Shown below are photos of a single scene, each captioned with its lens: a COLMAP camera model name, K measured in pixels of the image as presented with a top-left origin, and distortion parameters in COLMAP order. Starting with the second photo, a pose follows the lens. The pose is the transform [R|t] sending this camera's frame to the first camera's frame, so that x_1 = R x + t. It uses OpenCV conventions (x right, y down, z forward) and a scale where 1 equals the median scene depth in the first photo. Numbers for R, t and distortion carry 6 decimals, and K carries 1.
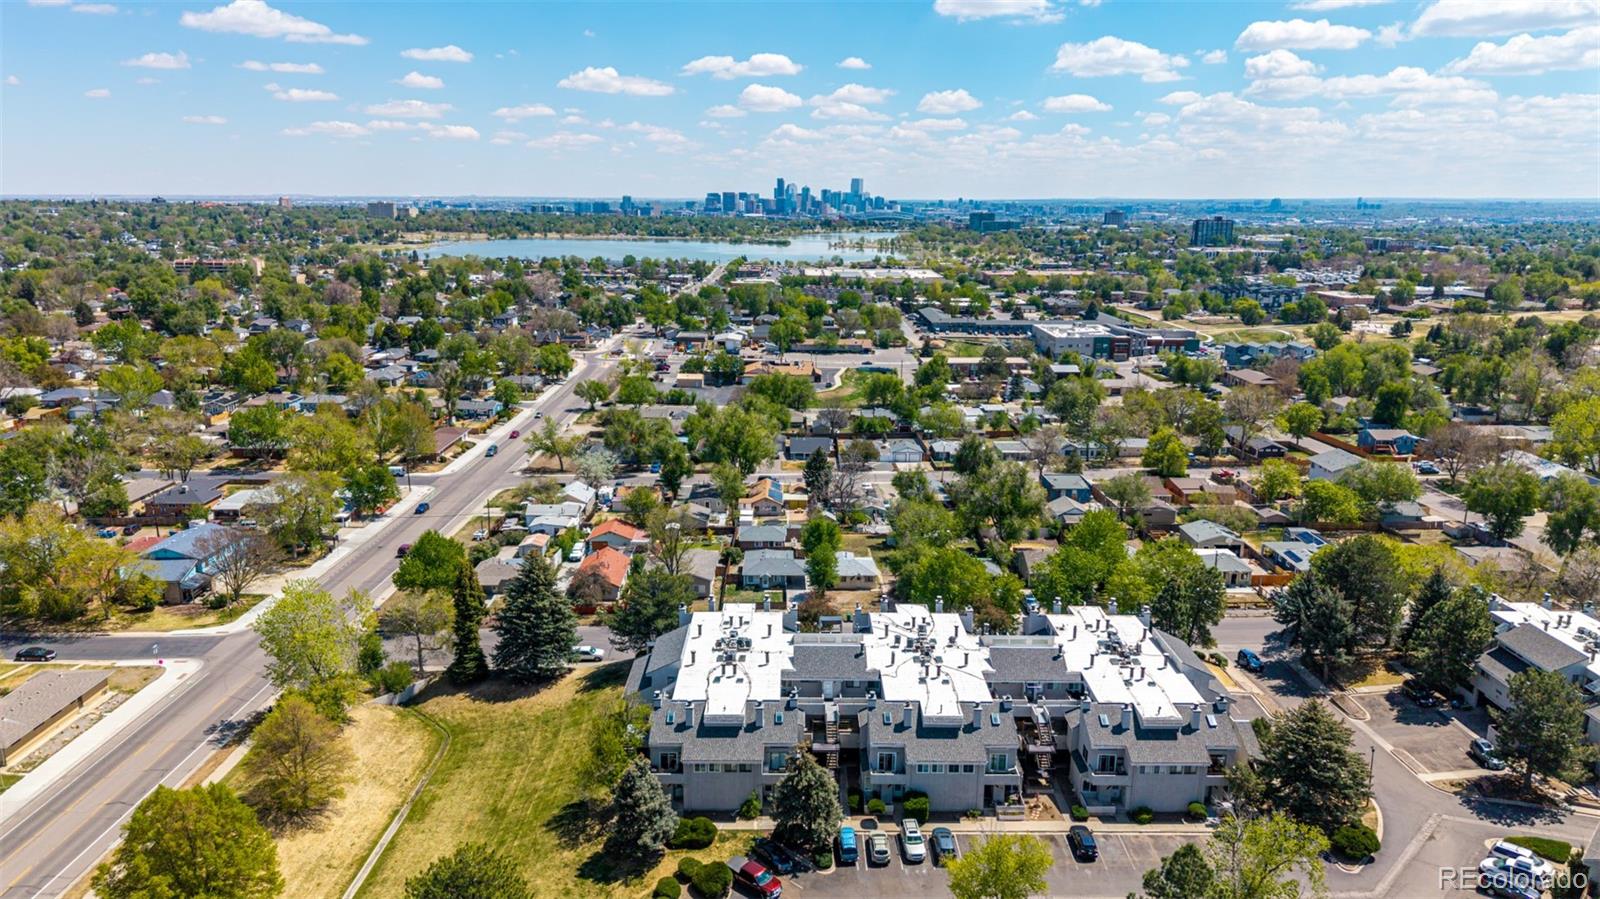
lens RADIAL K [[1082.4, 0, 806.7], [0, 1082.4, 441.7], [0, 0, 1]] dist [0.046223, -0.045281]
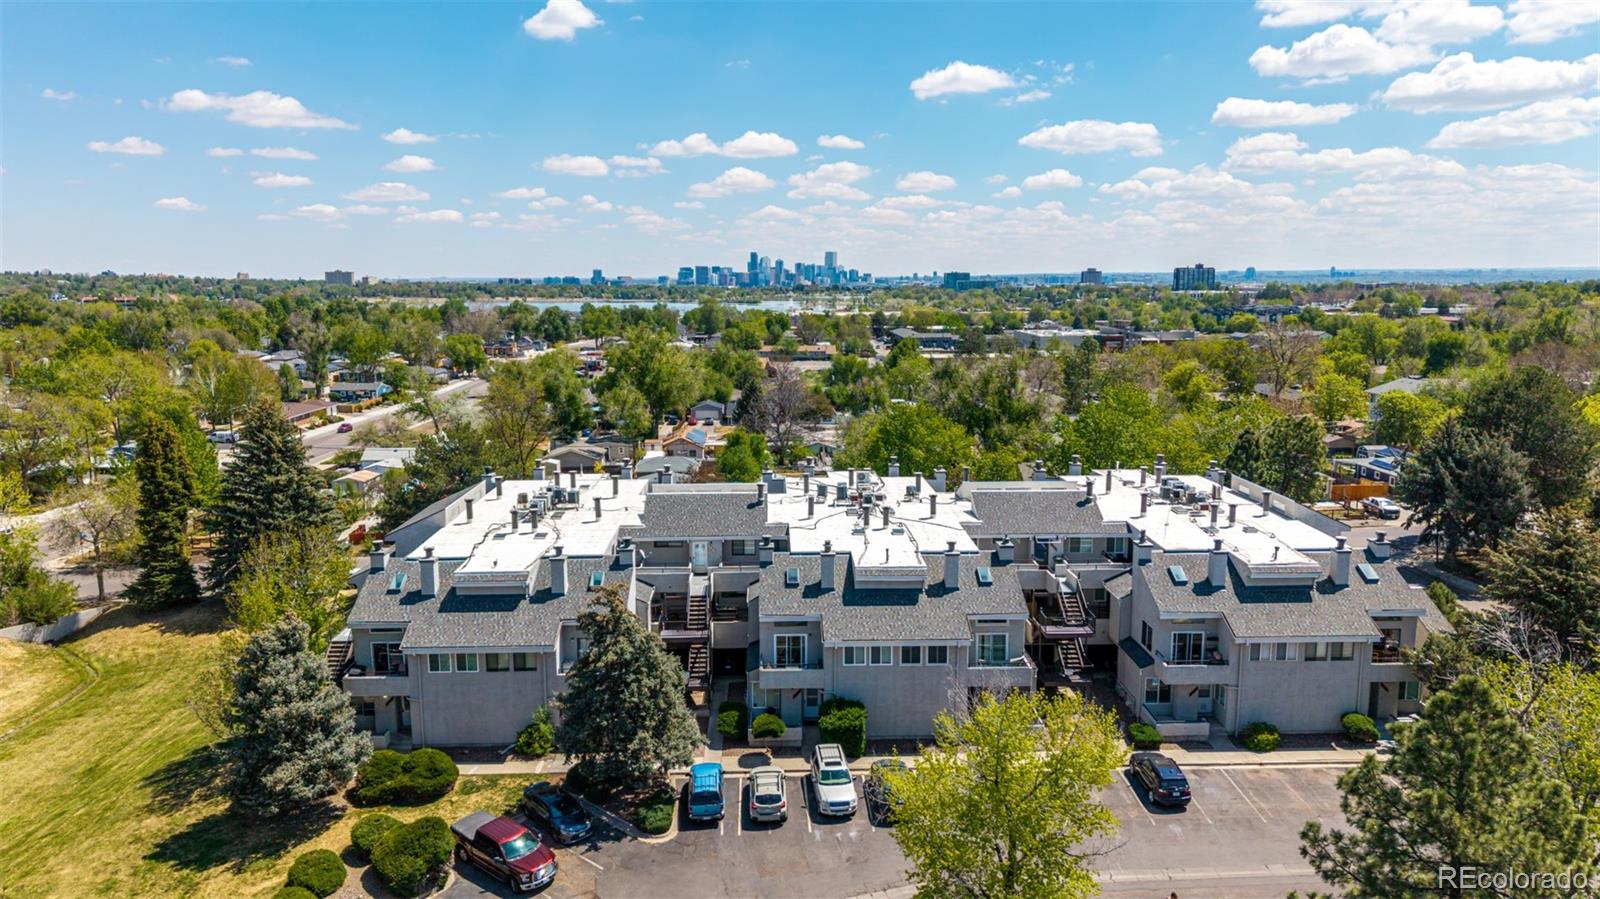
lens RADIAL K [[1102.5, 0, 804.2], [0, 1102.5, 436.5], [0, 0, 1]] dist [0.044800, -0.046788]
pose [[0.999726, -0.015062, 0.017901, 0.056362], [0.016410, 0.996843, -0.077685, 0.178535], [-0.016674, 0.077958, 0.996817, 0.337829]]
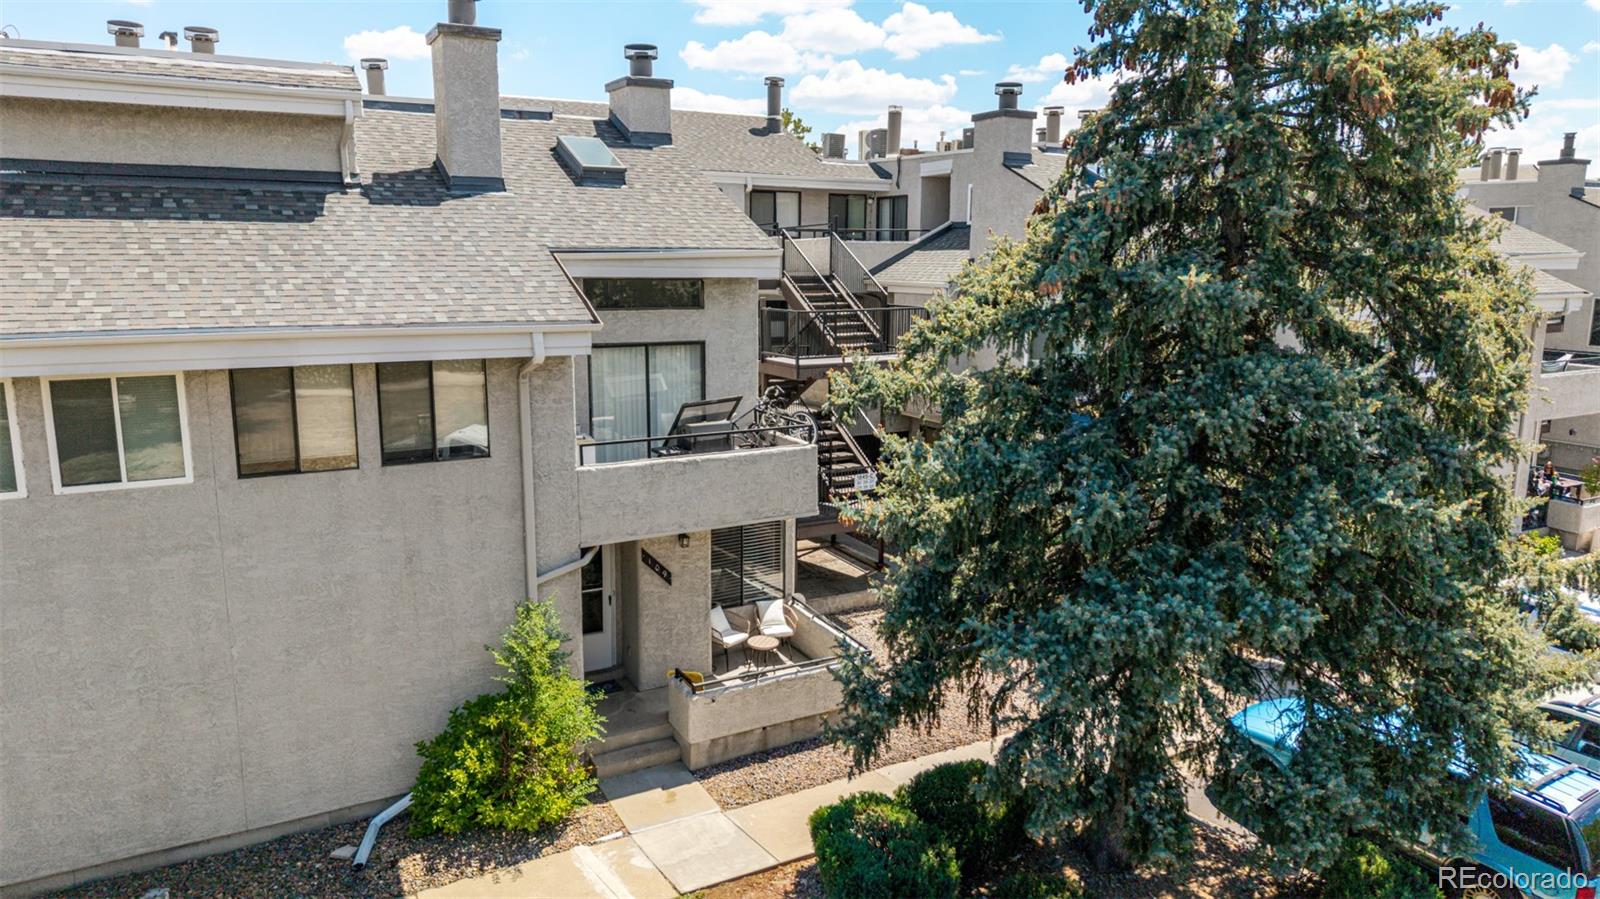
lens RADIAL K [[1082.4, 0, 806.7], [0, 1082.4, 441.7], [0, 0, 1]] dist [0.046223, -0.045281]
pose [[0.878854, -0.081983, 0.469994, -0.058665], [0.101367, 0.994720, -0.016036, 0.235724], [-0.466198, 0.061735, 0.882524, 0.672297]]
